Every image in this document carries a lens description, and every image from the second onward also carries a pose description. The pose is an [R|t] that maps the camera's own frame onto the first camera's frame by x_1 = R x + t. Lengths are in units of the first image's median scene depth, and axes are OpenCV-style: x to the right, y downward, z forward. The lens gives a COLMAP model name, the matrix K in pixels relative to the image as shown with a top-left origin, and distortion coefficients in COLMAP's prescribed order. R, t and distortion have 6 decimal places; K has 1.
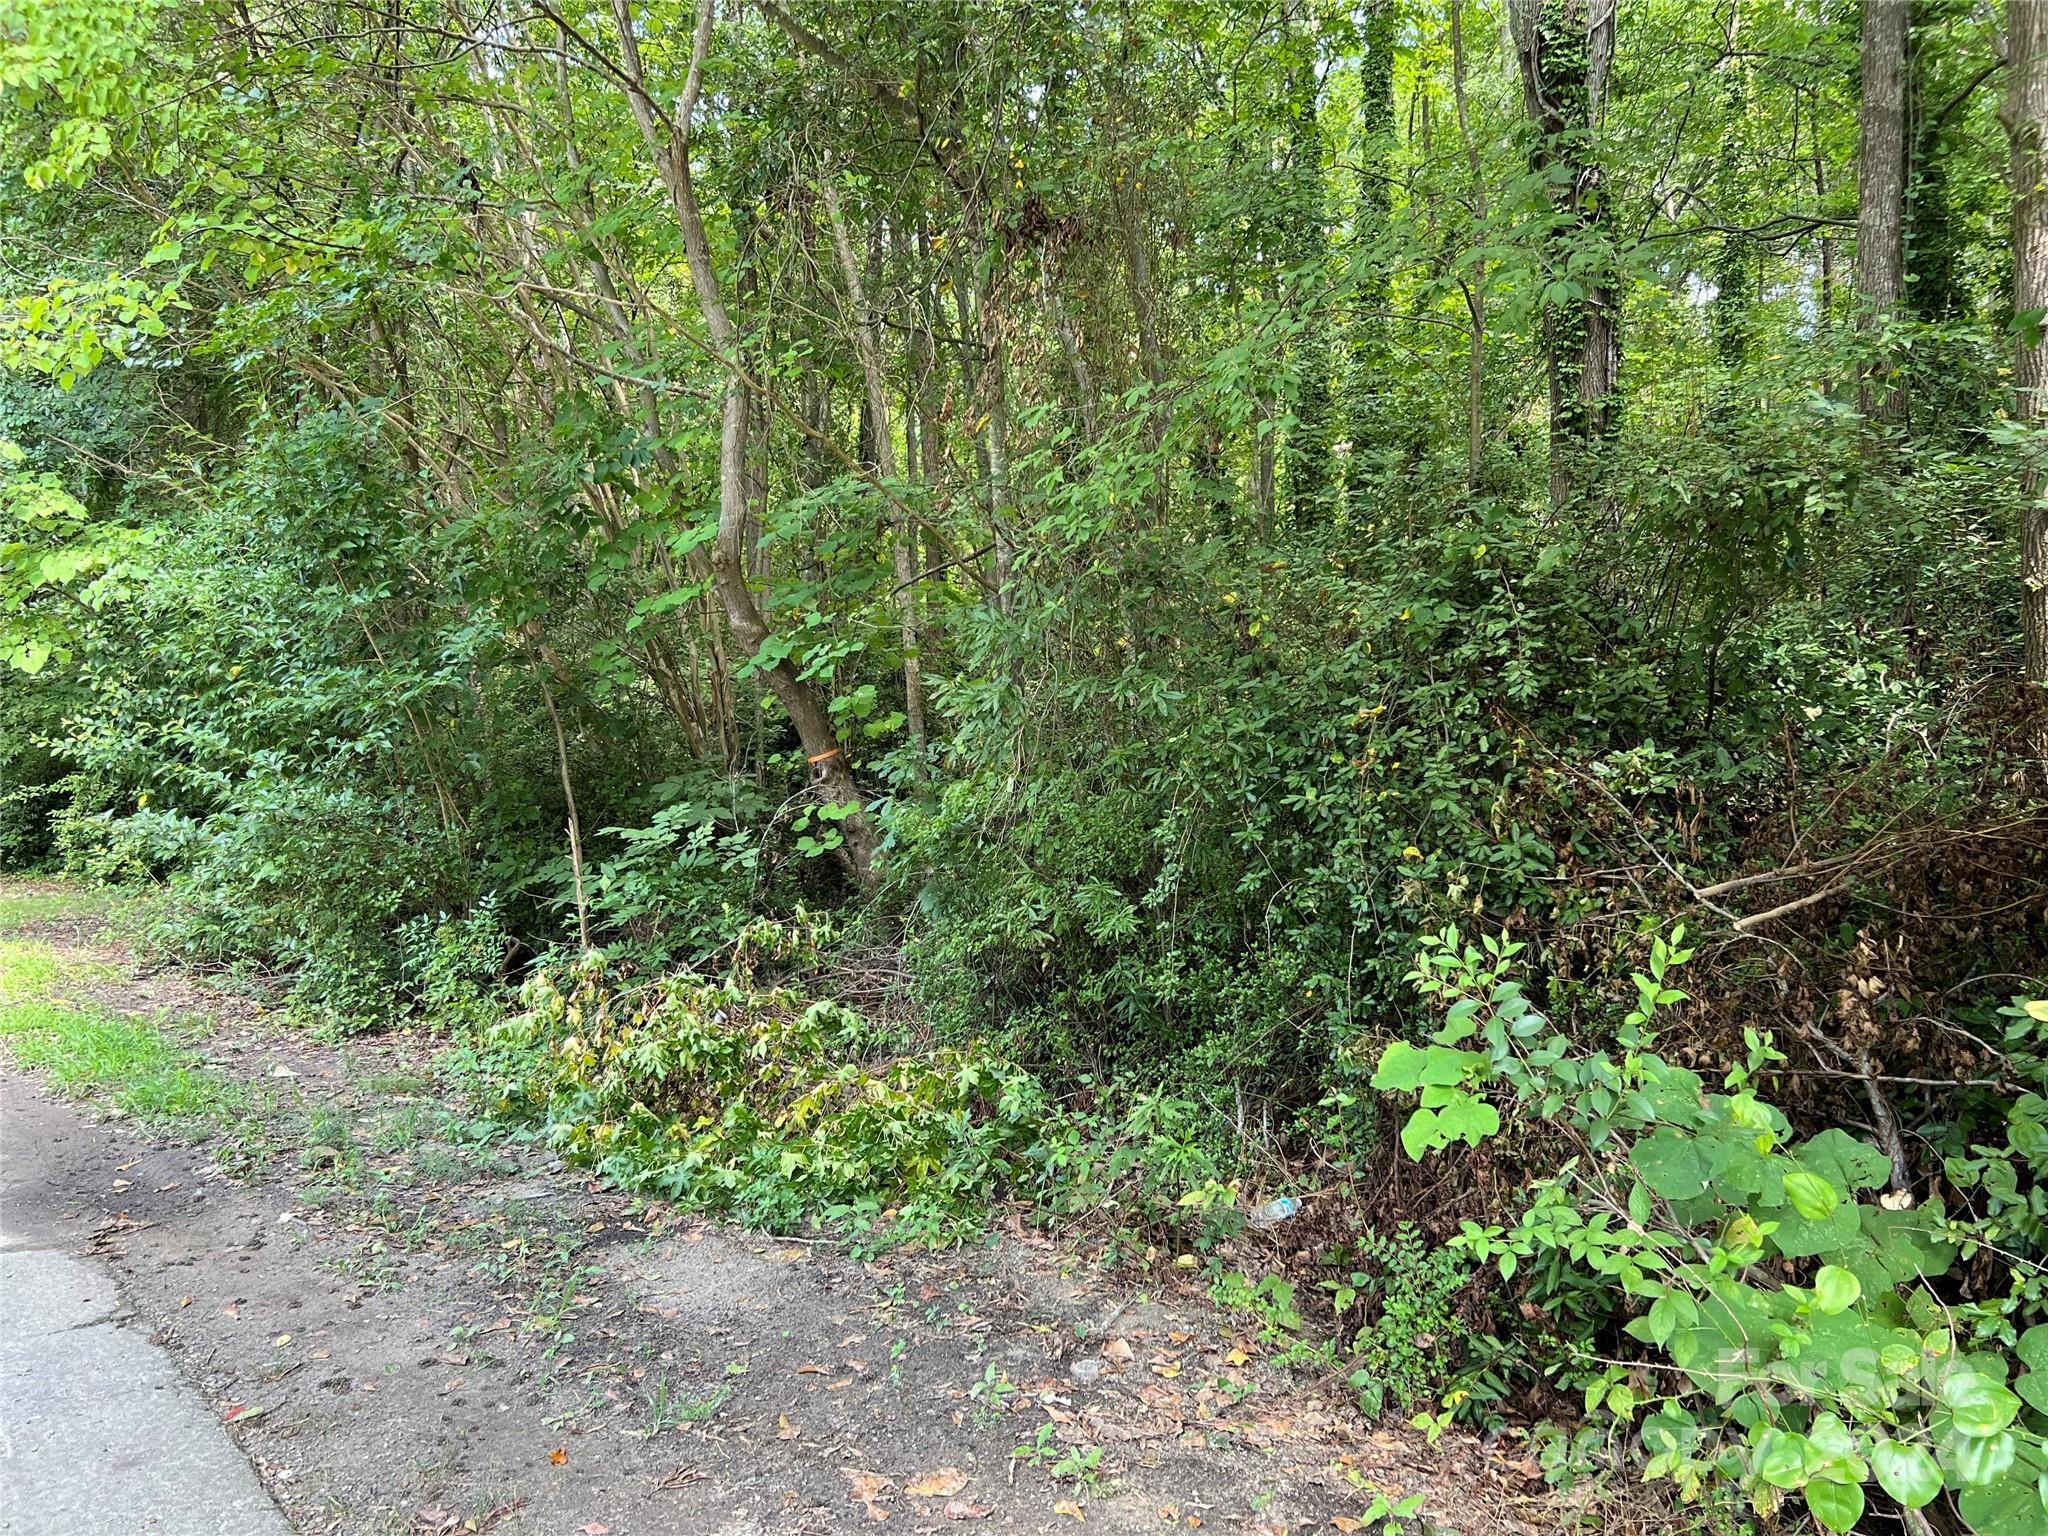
lens RADIAL K [[1536.0, 0, 1020.0], [0, 1536.0, 764.8], [0, 0, 1]] dist [0.056925, -0.067060]
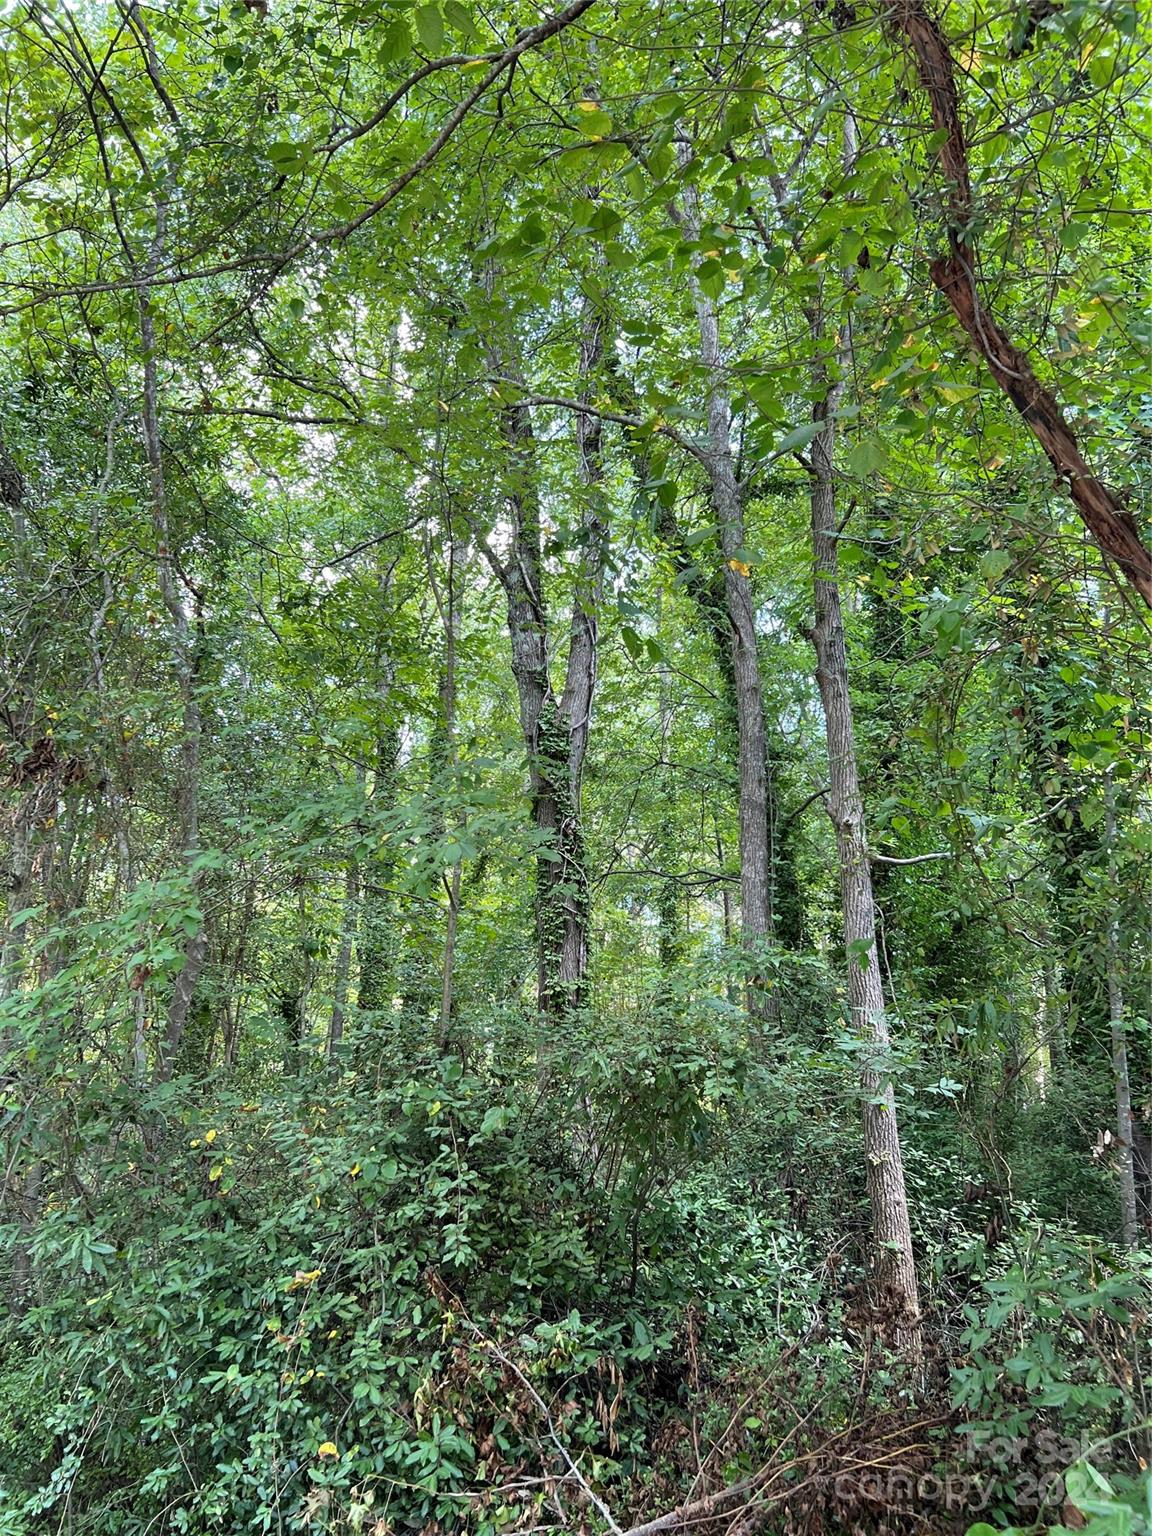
lens RADIAL K [[1152.0, 0, 580.0], [0, 1152.0, 778.2], [0, 0, 1]] dist [0.056925, -0.067060]
pose [[0.938583, 0.150218, 0.310639, 0.078481], [-0.020298, 0.922741, -0.384886, -0.030619], [-0.344456, 0.354942, 0.869118, 0.136713]]
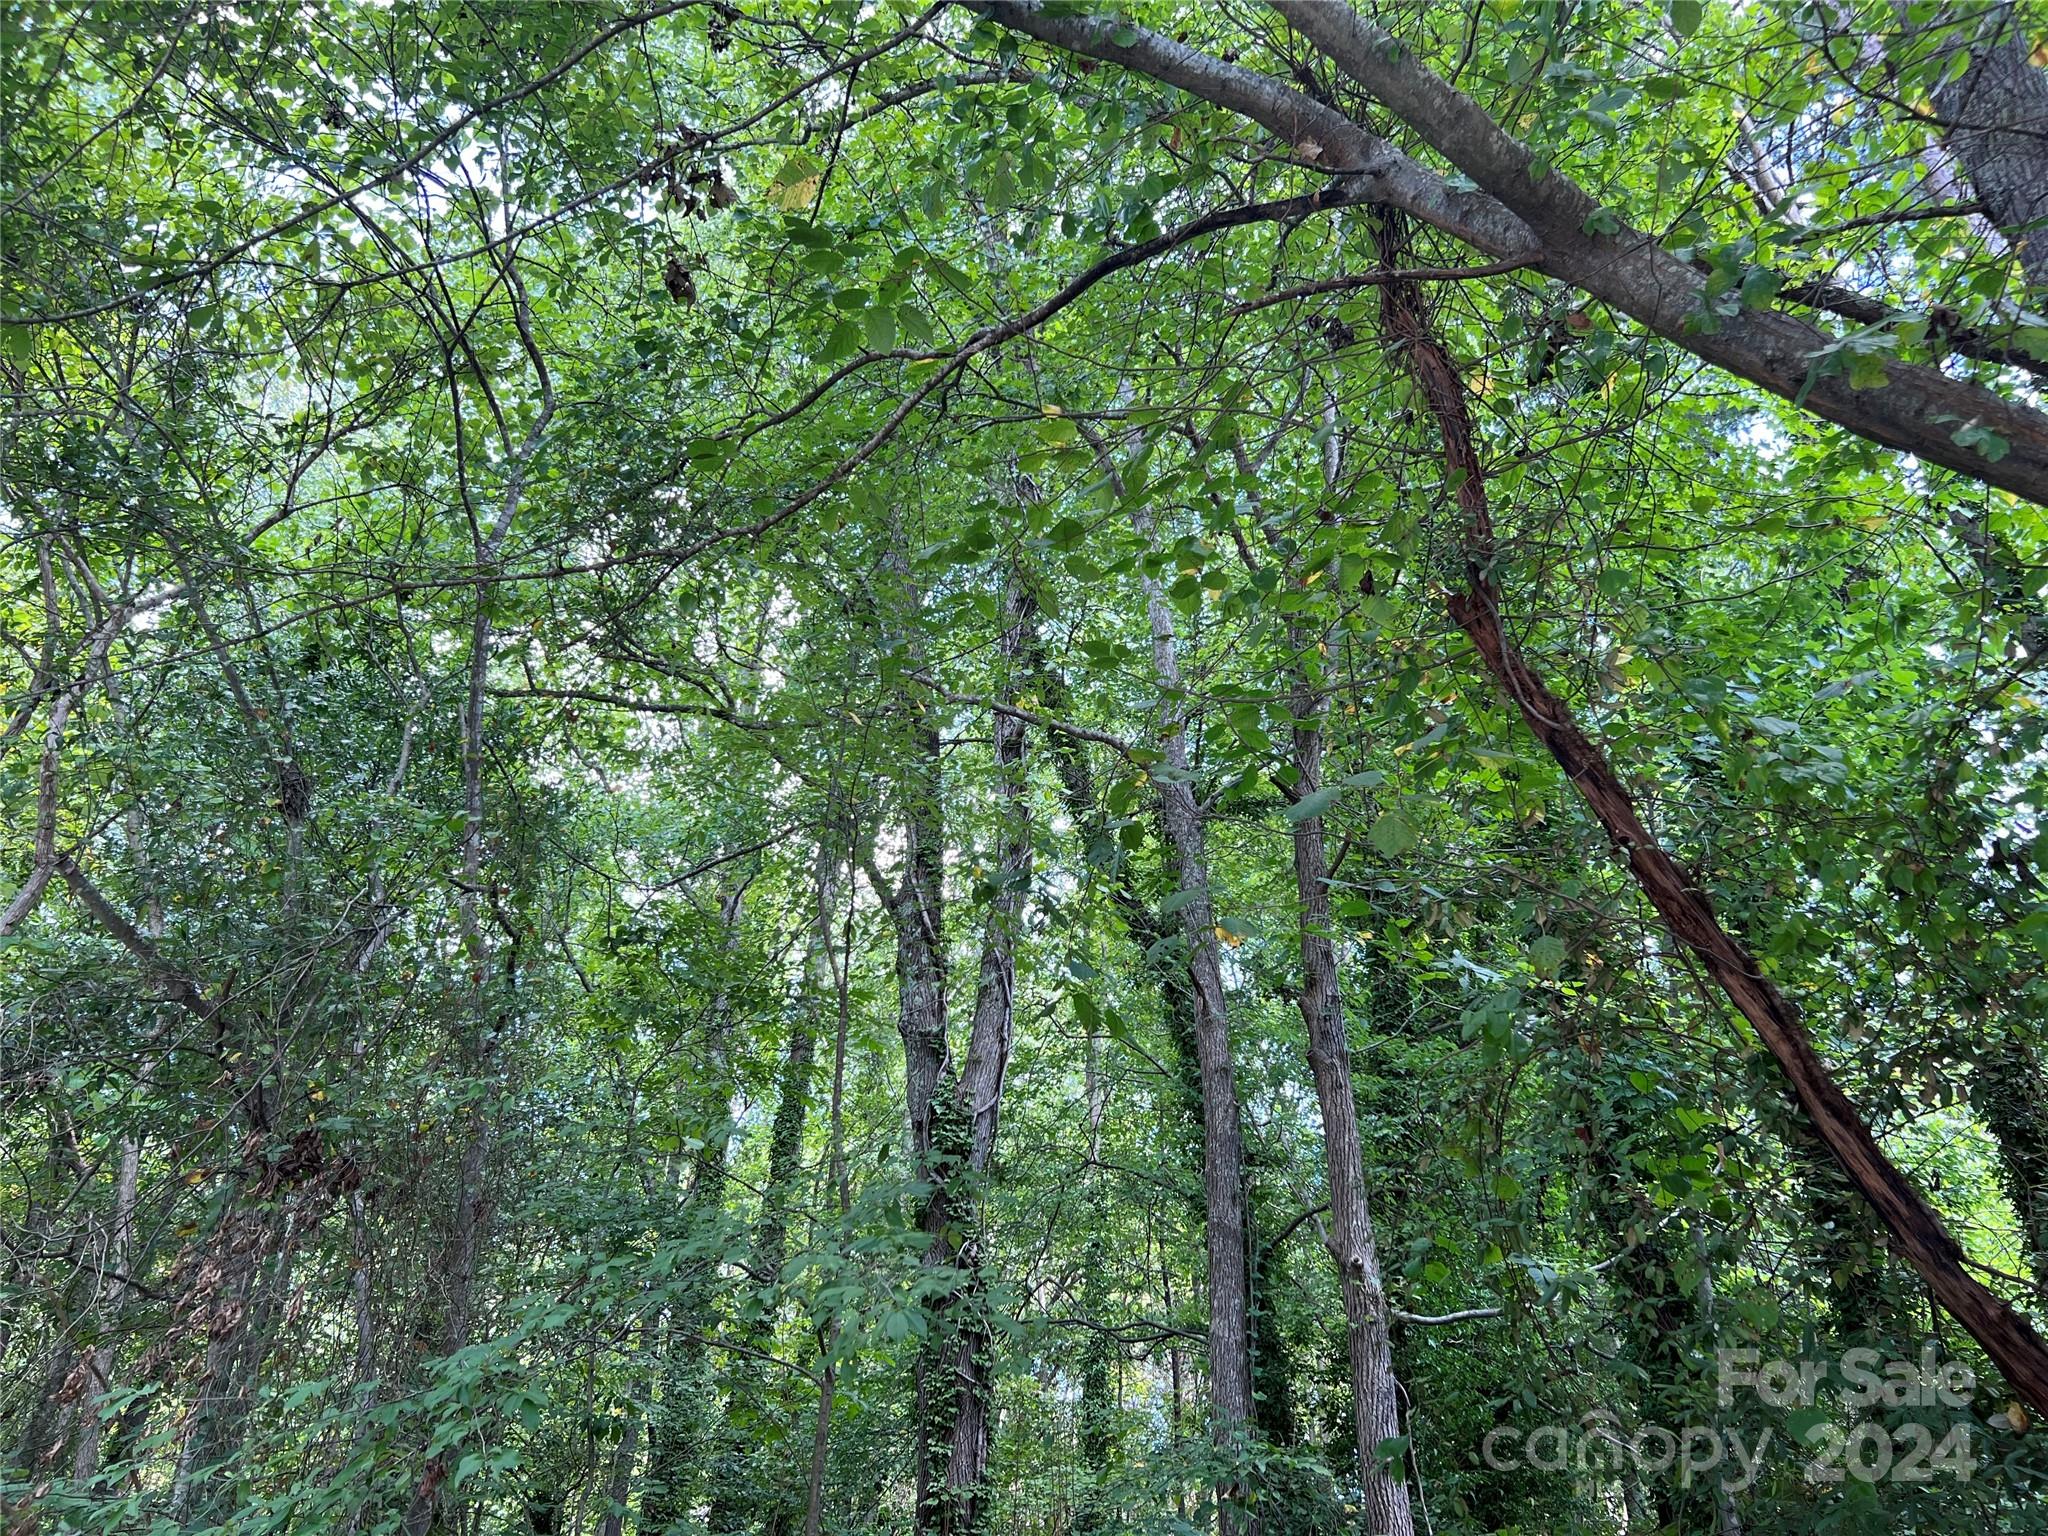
lens RADIAL K [[1536.0, 0, 1020.8], [0, 1536.0, 772.2], [0, 0, 1]] dist [0.056925, -0.067060]
pose [[0.923401, 0.255027, 0.286866, 0.049475], [-0.031014, 0.794493, -0.606481, -0.026543], [-0.382582, 0.551129, 0.741544, 0.113515]]
